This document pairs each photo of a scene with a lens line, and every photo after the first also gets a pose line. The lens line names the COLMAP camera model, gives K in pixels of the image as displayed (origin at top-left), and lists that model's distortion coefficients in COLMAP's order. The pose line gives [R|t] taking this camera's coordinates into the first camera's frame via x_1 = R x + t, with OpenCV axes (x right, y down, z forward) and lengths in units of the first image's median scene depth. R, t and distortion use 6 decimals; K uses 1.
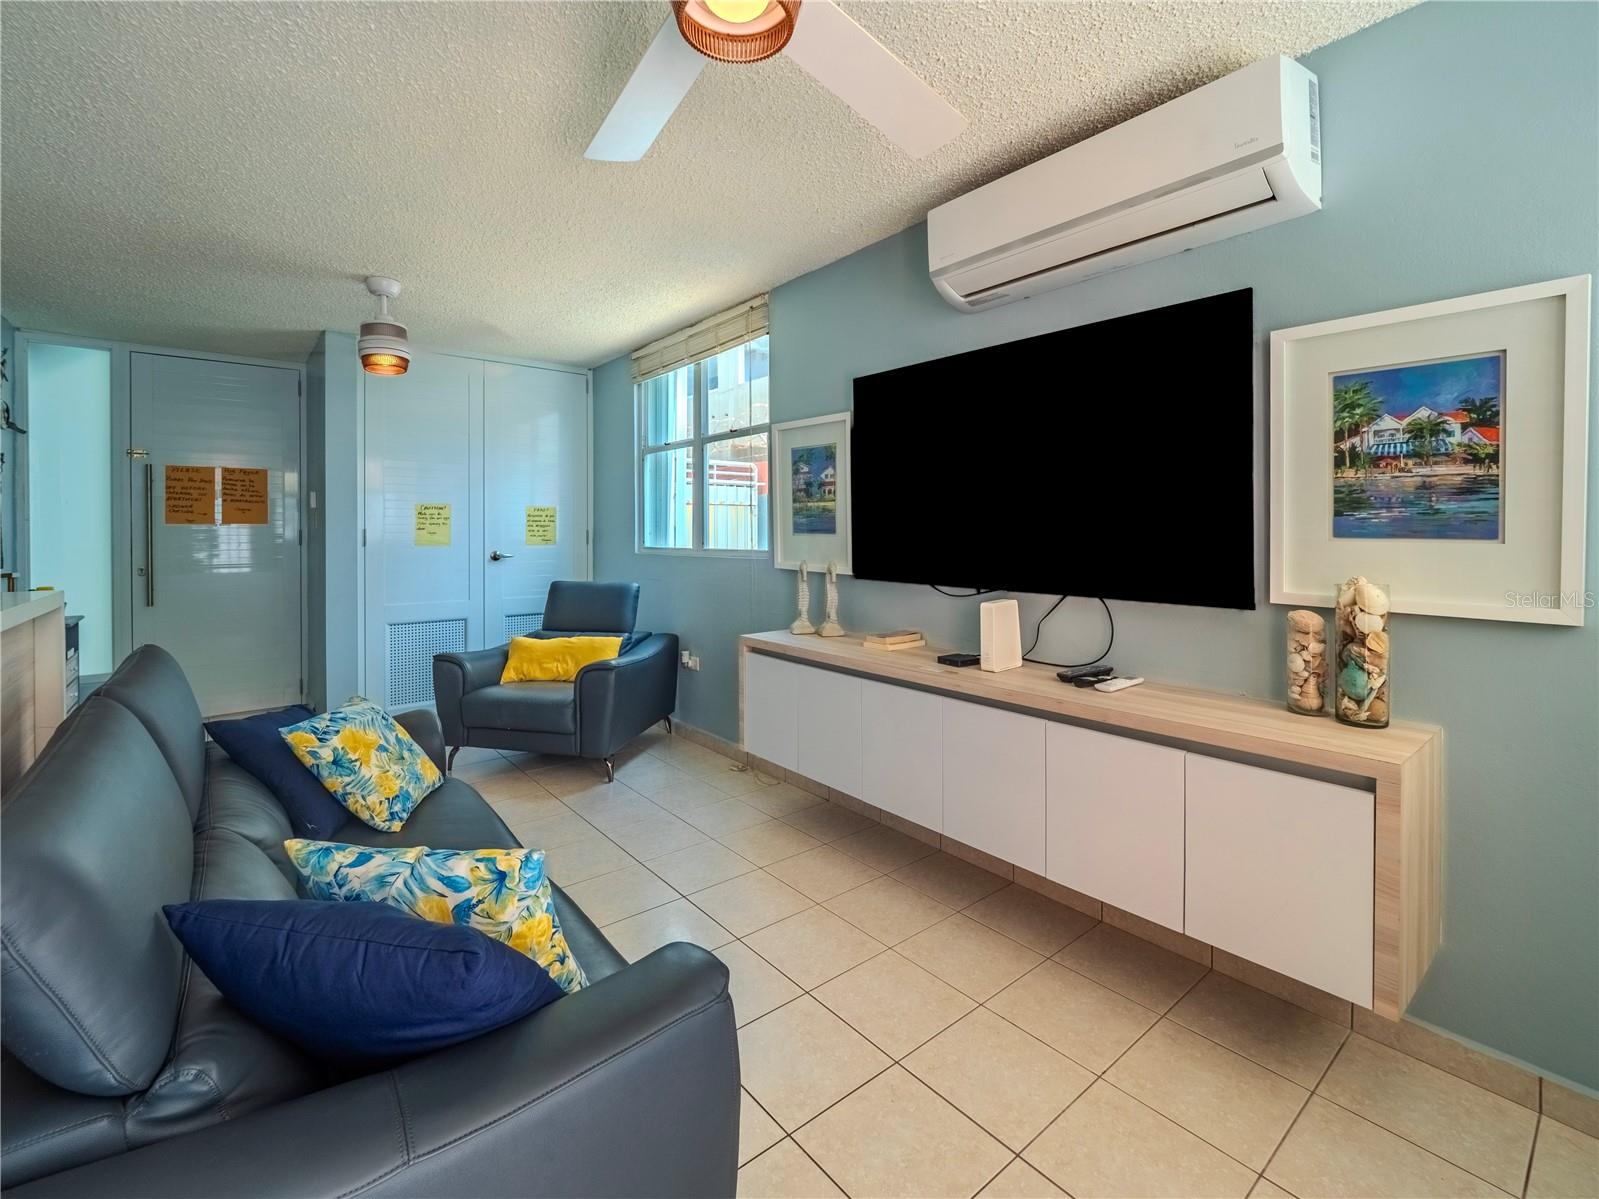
lens RADIAL K [[709.2, 0, 794.7], [0, 709.2, 535.2], [0, 0, 1]] dist [-0.002149, -0.004205]
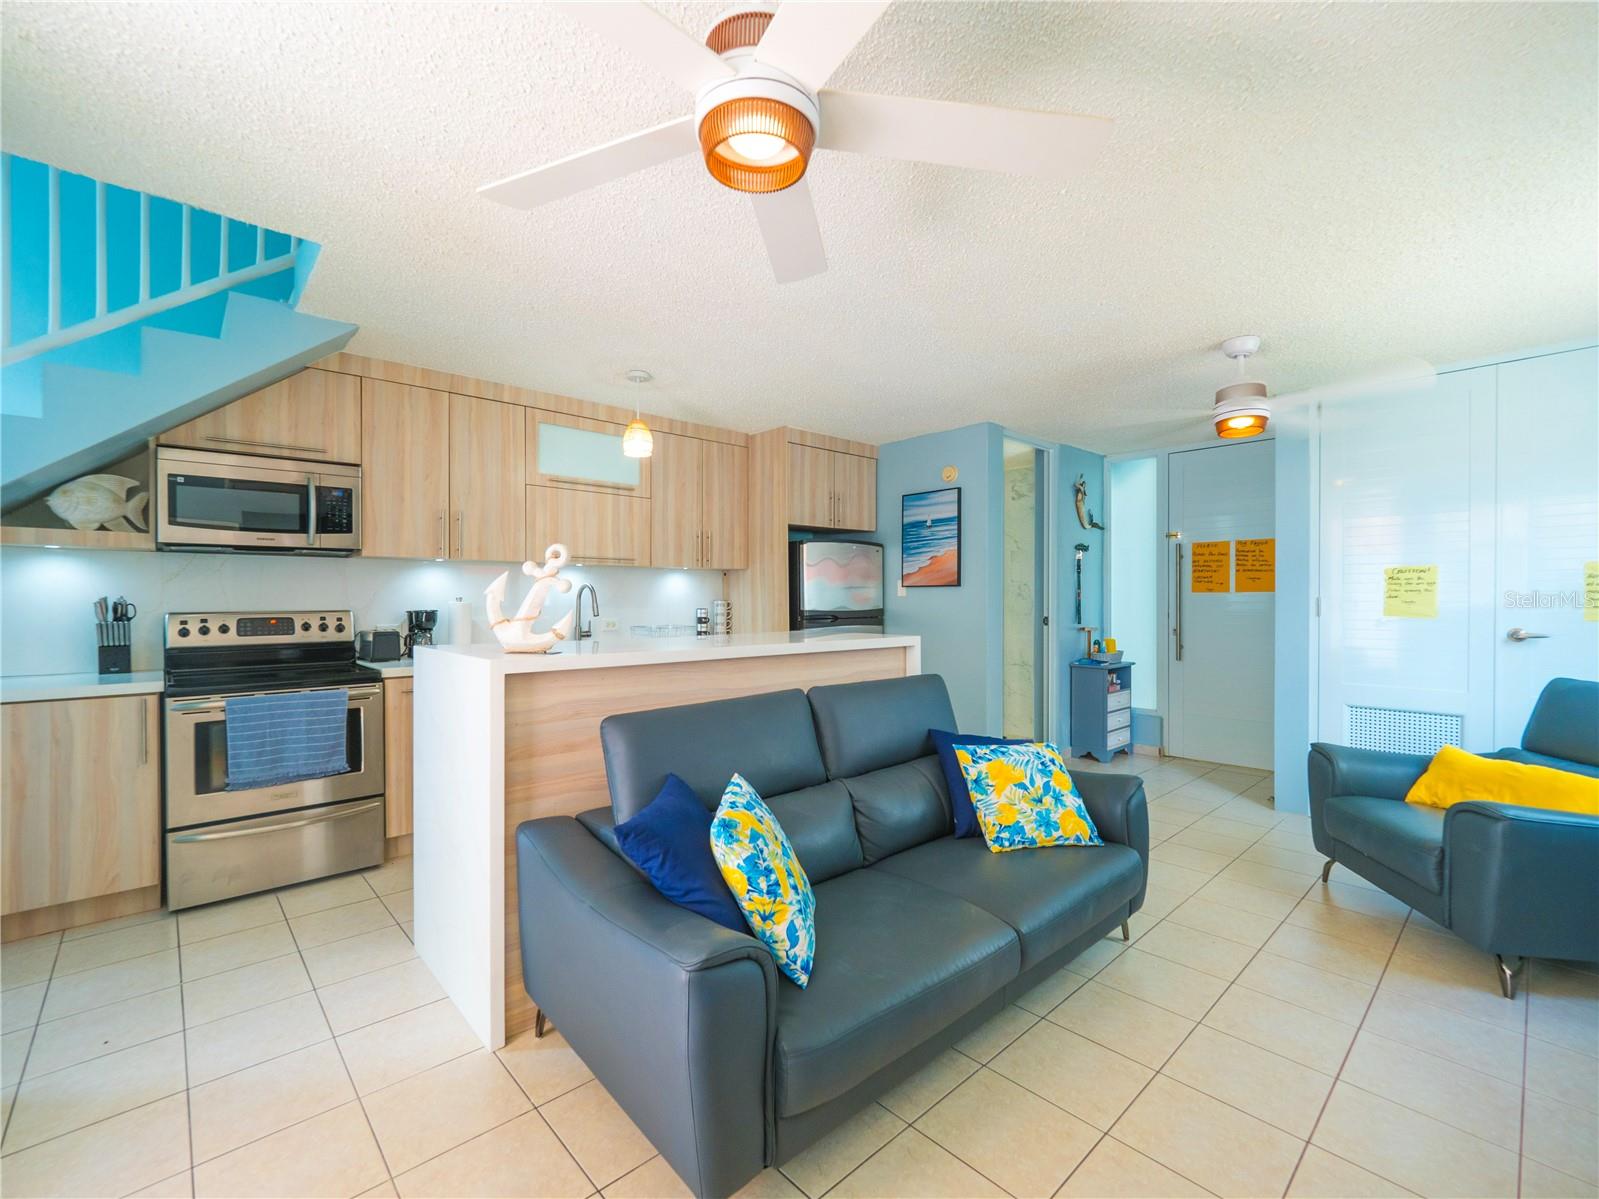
lens RADIAL K [[686.2, 0, 752.0], [0, 686.2, 603.3], [0, 0, 1]] dist [-0.000506, -0.000231]
pose [[0.026935, 0.008758, -0.999599, 0.562959], [-0.003072, 0.999958, 0.008679, -0.013685], [0.999632, 0.002837, 0.026961, 0.527682]]
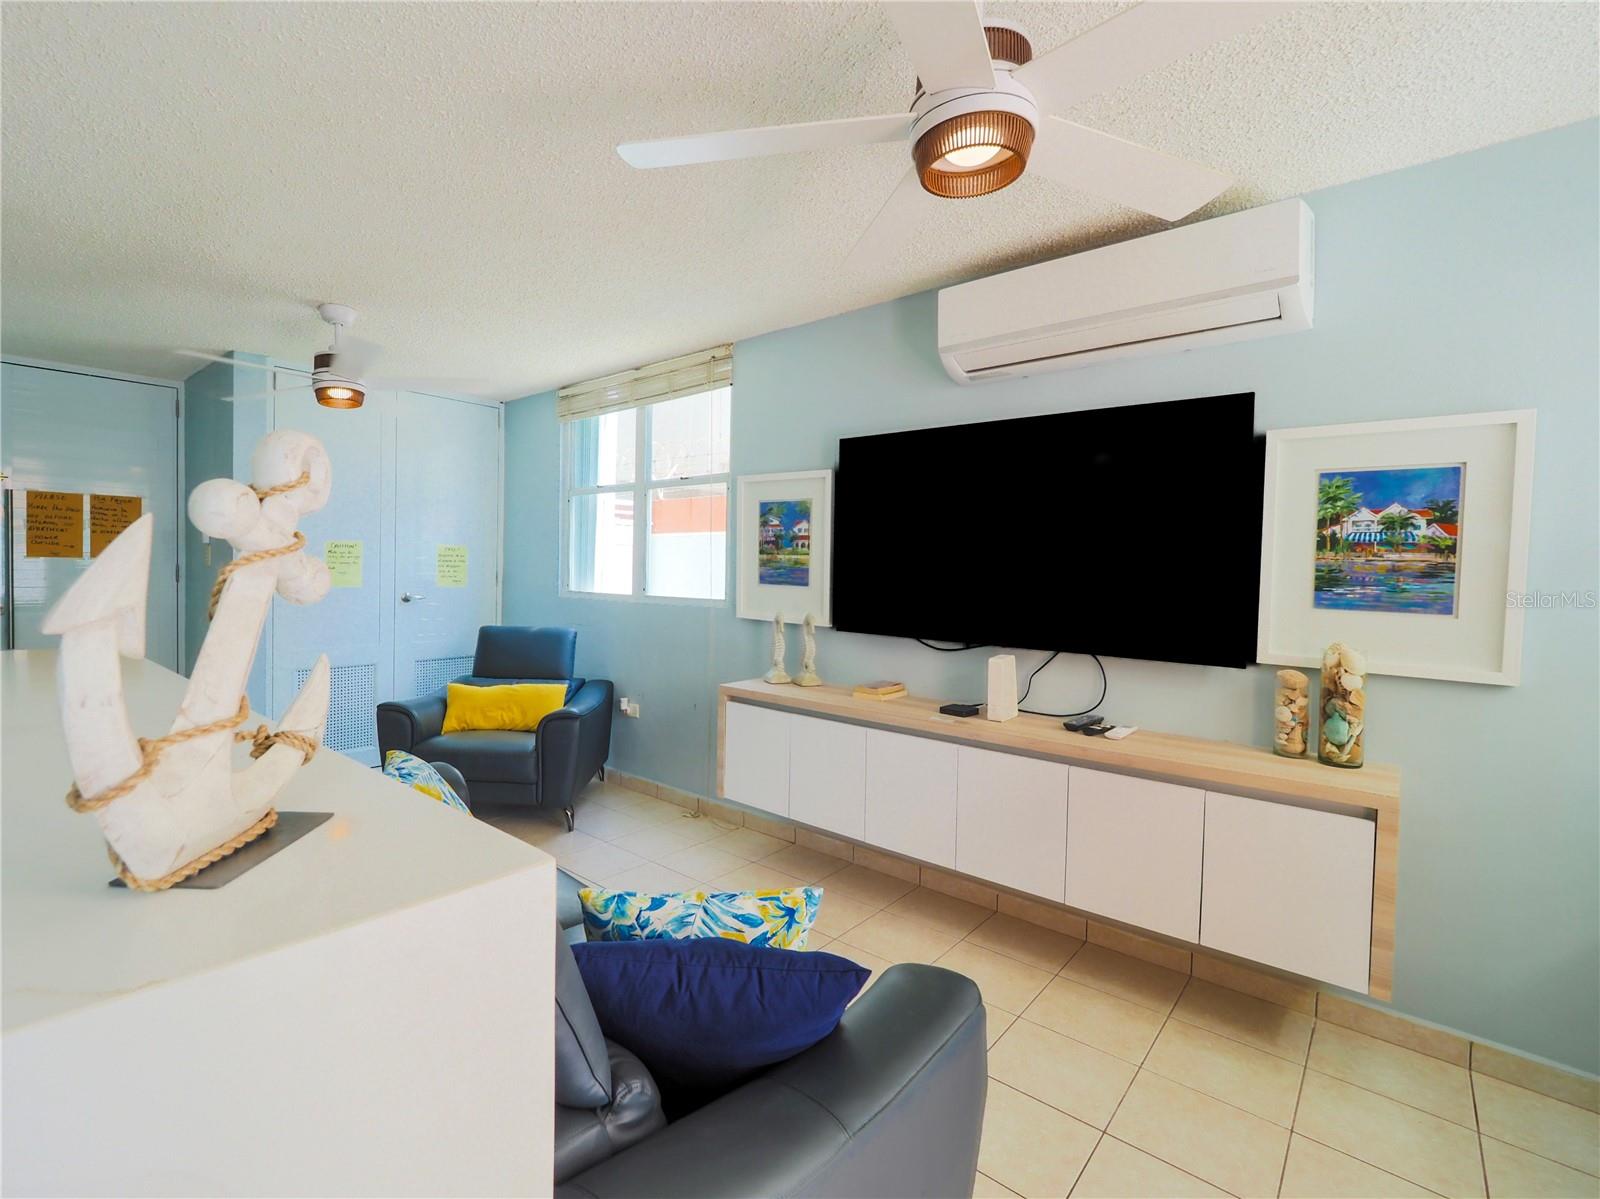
lens RADIAL K [[743.2, 0, 710.5], [0, 743.2, 582.8], [0, 0, 1]] dist [-0.007835, -0.001333]
pose [[0.991464, 0.016395, 0.129349, -0.353533], [-0.018877, 0.999660, 0.017979, -0.037916], [-0.129010, -0.020268, 0.991436, -0.086943]]
